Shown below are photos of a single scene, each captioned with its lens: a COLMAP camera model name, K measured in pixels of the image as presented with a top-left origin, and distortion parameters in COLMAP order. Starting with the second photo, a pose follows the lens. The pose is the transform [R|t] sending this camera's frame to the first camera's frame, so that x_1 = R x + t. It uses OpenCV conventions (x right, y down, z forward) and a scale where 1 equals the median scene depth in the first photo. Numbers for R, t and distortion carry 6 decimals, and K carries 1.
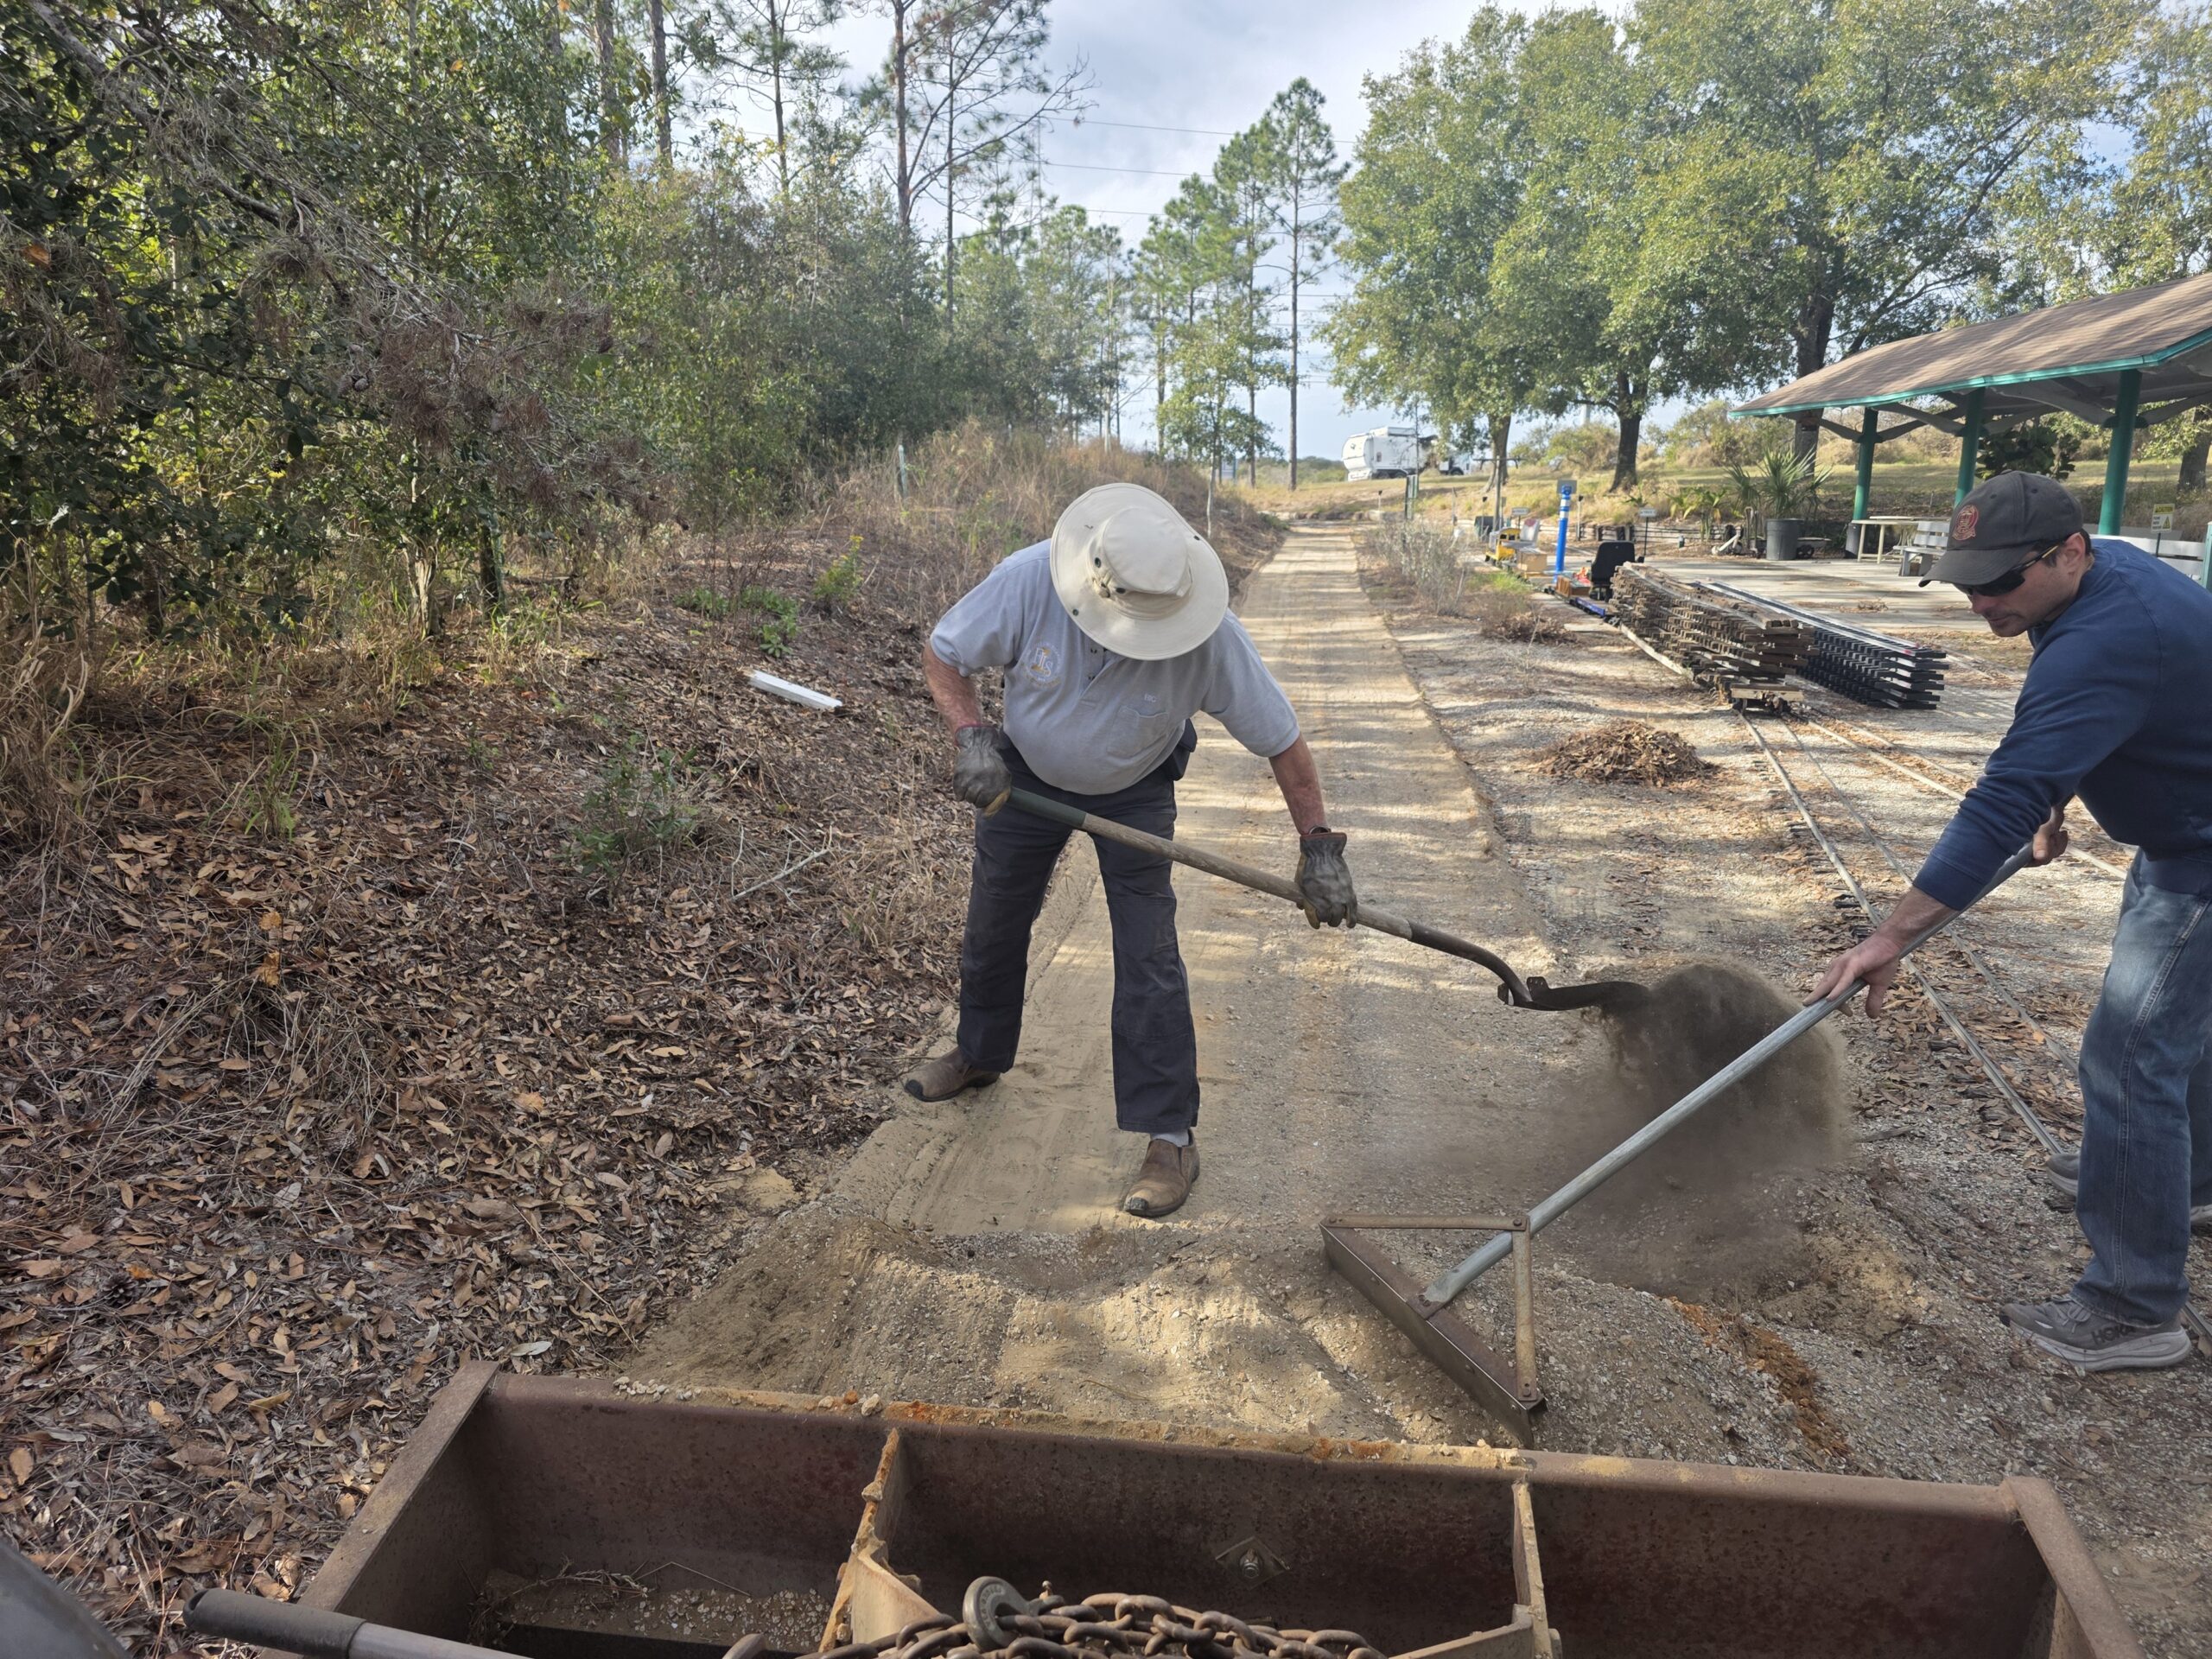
lens RADIAL K [[1646.4, 0, 1121.3], [0, 1646.4, 830.1], [0, 0, 1]] dist [0.047335, -0.001770]
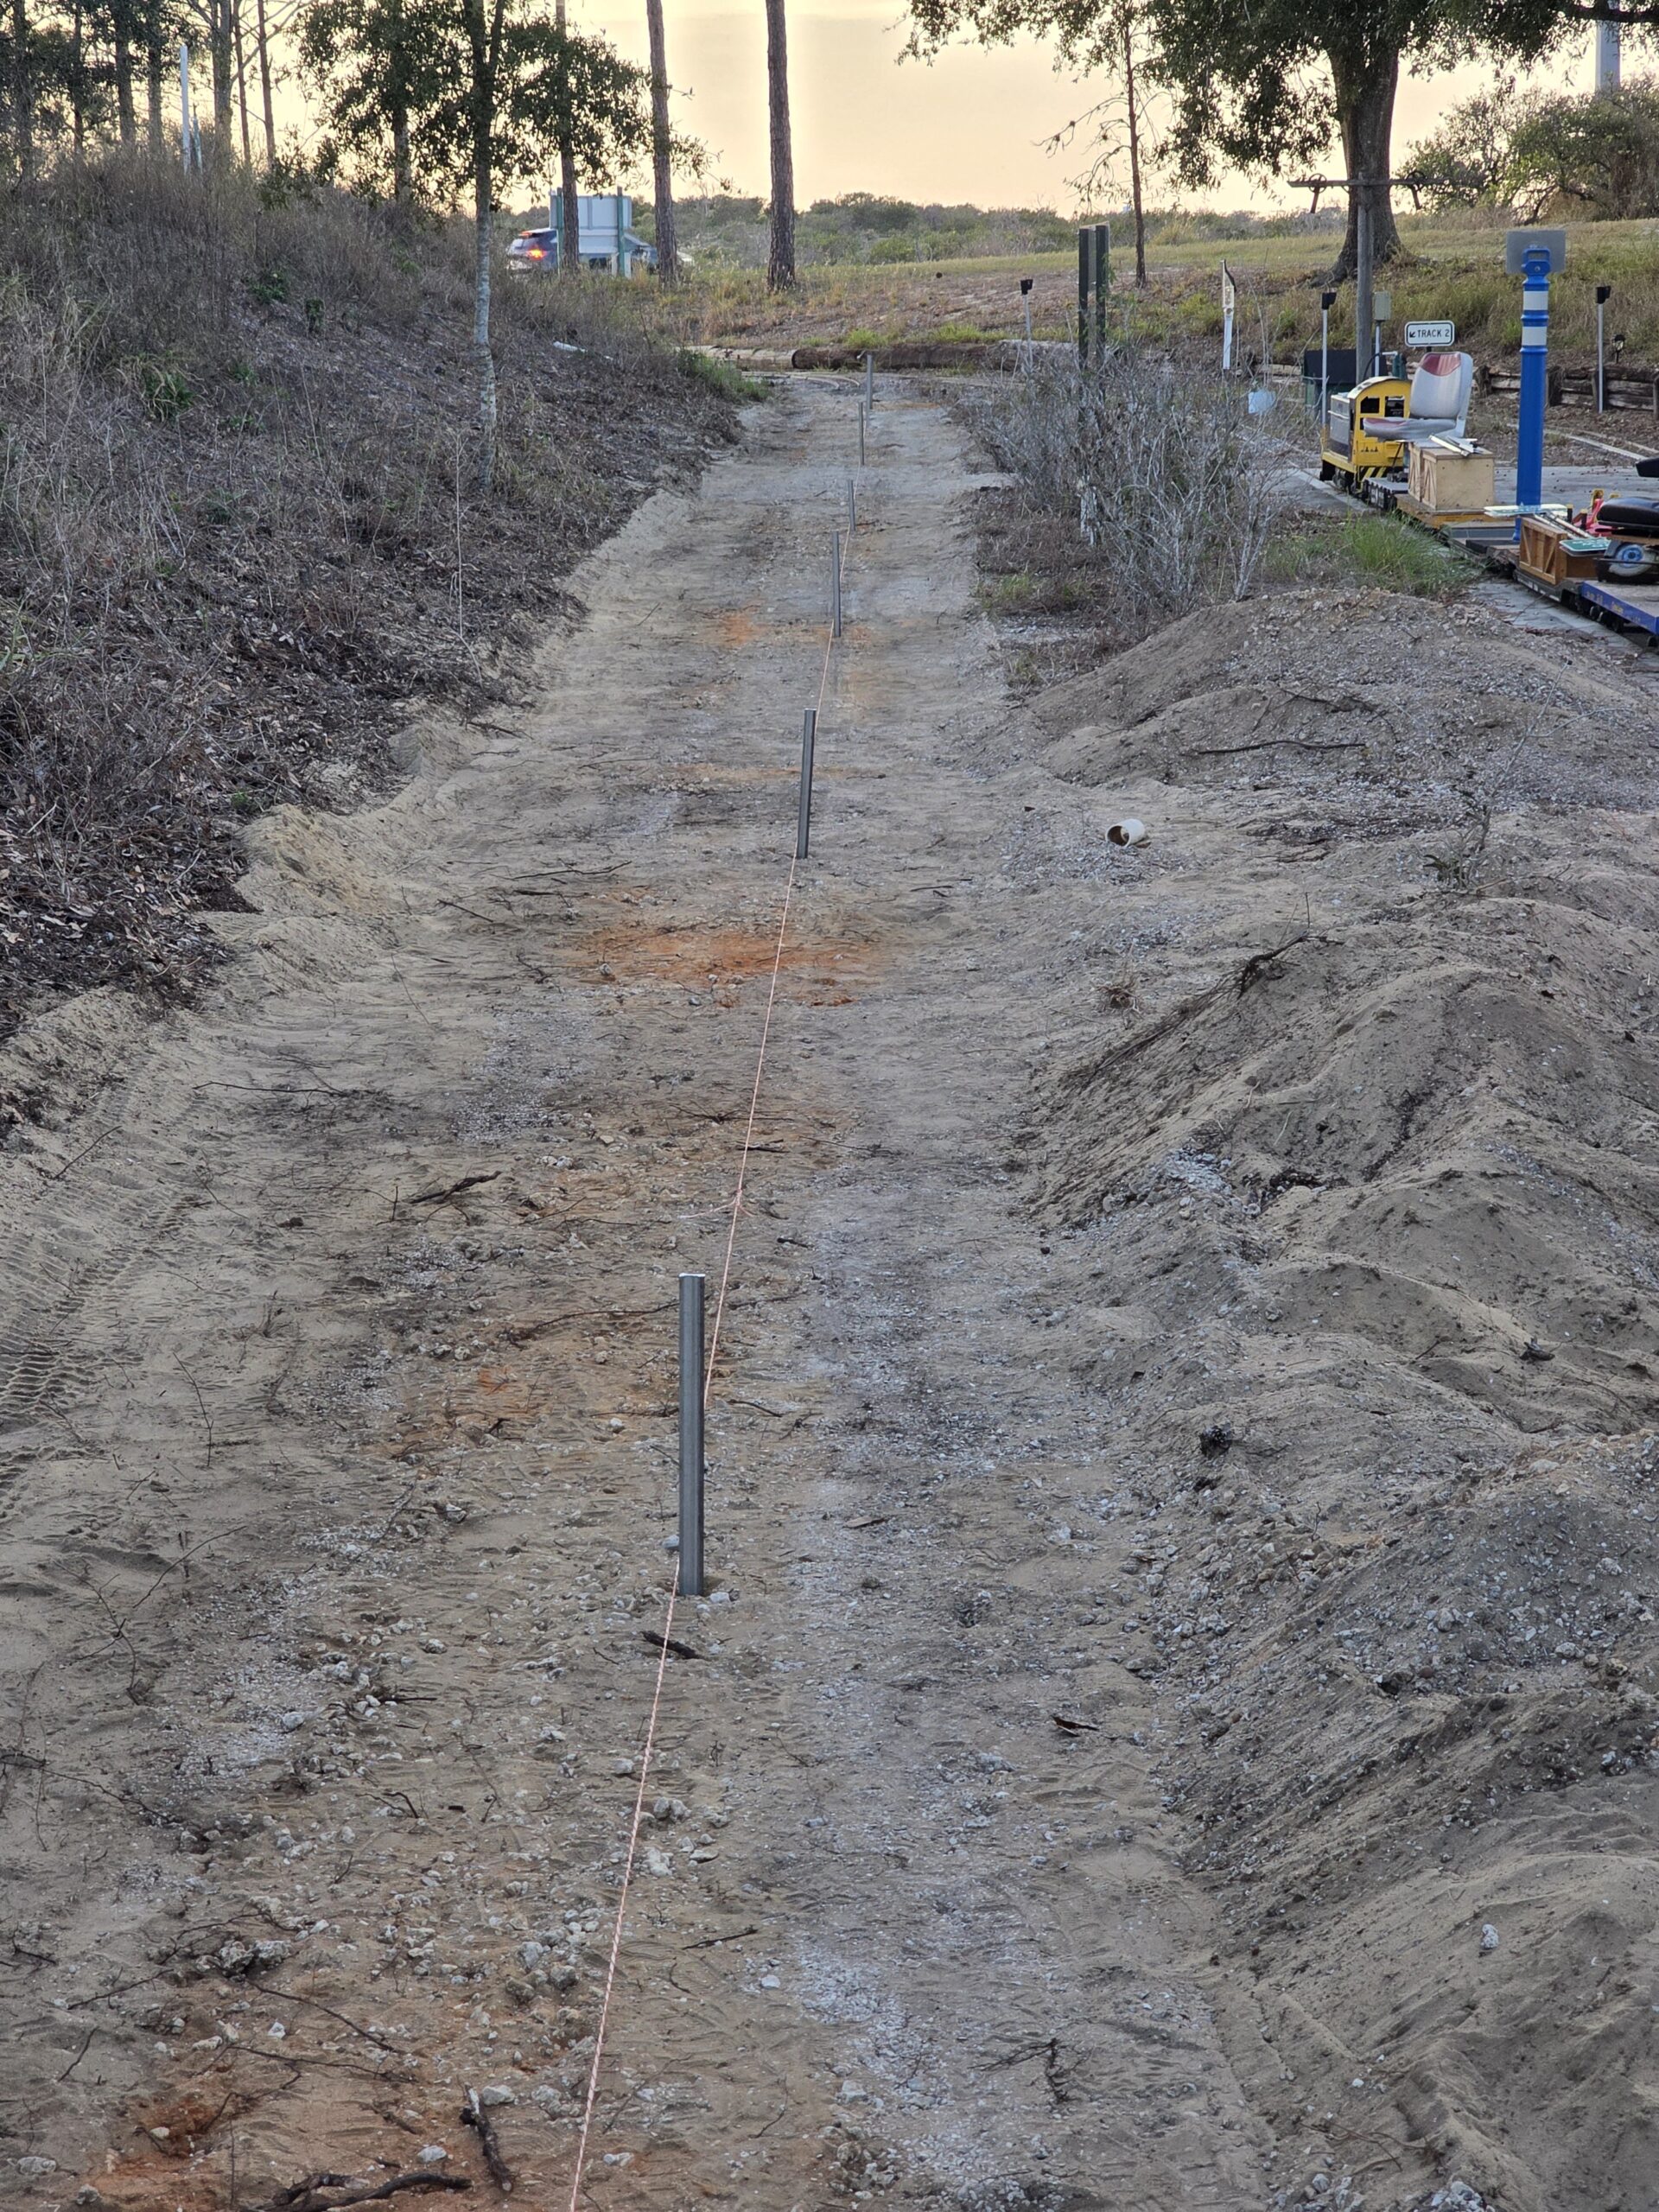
lens RADIAL K [[4415.2, 0, 816.8], [0, 4415.2, 1117.2], [0, 0, 1]] dist [0.112293, 0.000000]
pose [[0.995744, -0.030296, 0.087045, 0.026898], [0.032262, 0.999253, -0.021265, -0.013033], [-0.086336, 0.023983, 0.995977, 0.086631]]
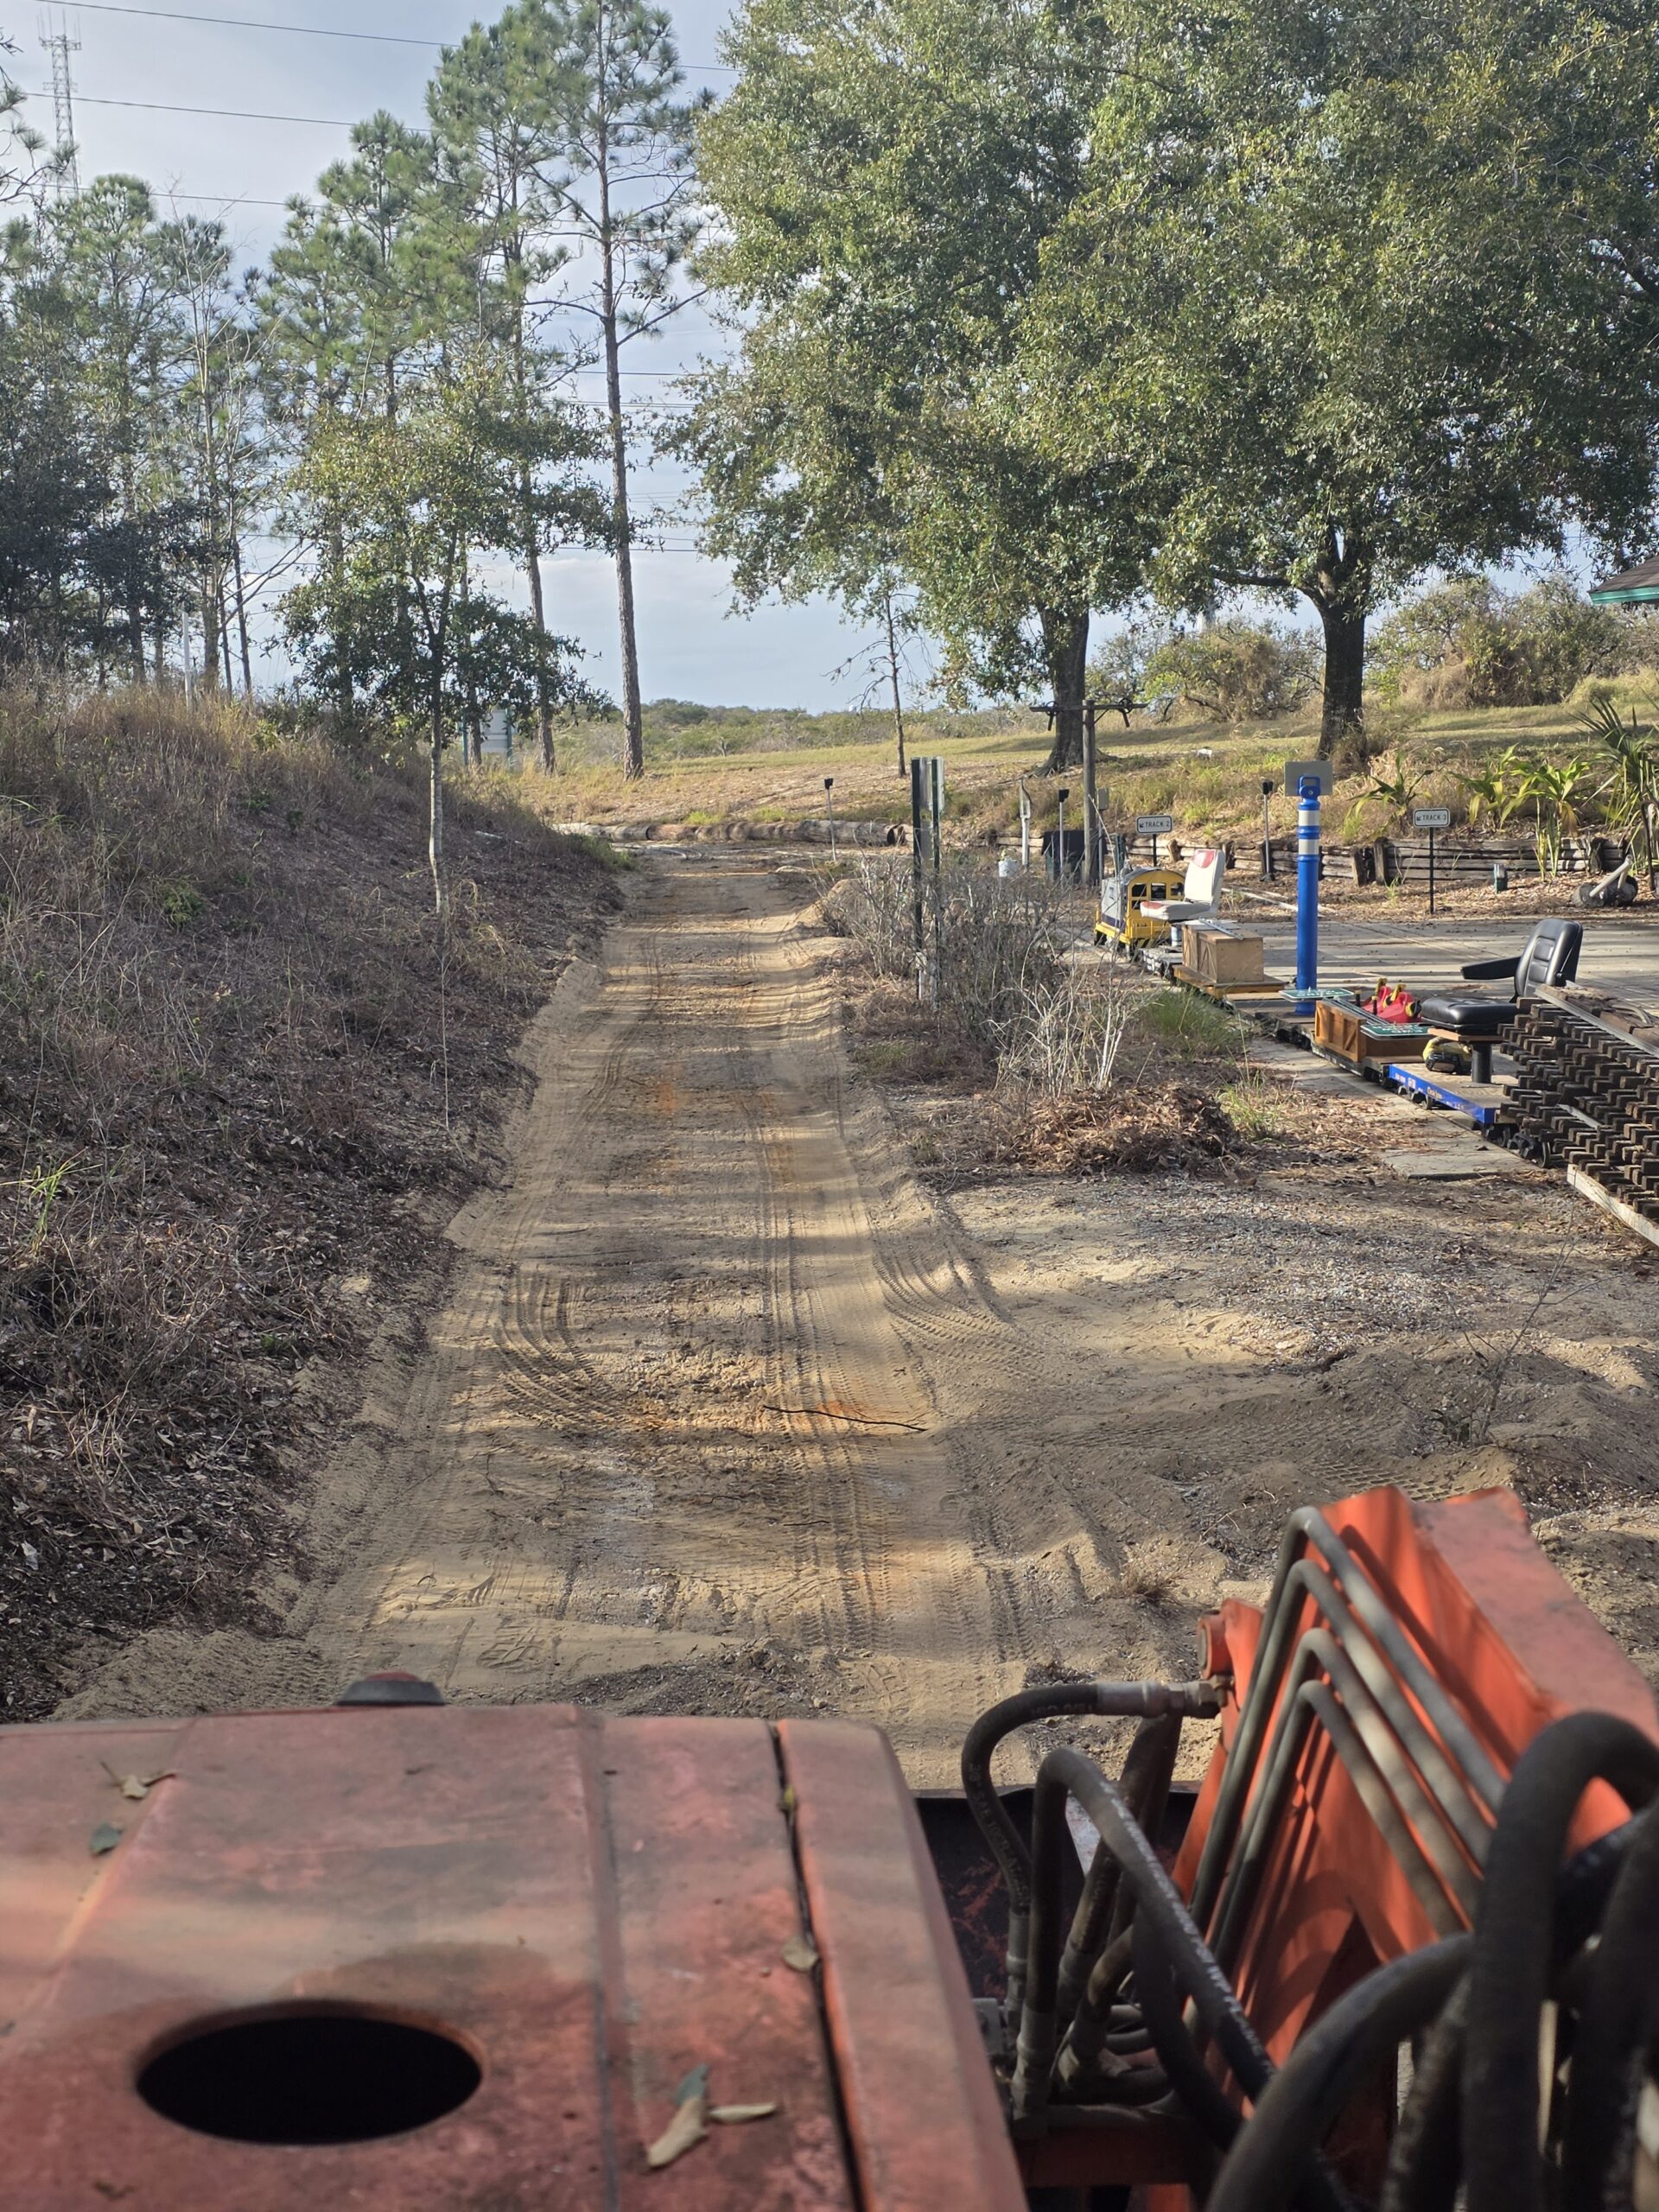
lens RADIAL K [[2972.8, 0, 852.4], [0, 2972.8, 1090.5], [0, 0, 1]] dist [0.136280, 0.000000]
pose [[0.984525, -0.046190, 0.169049, 0.019133], [0.061422, 0.994399, -0.086013, -0.044424], [-0.164129, 0.095066, 0.981847, 0.182851]]
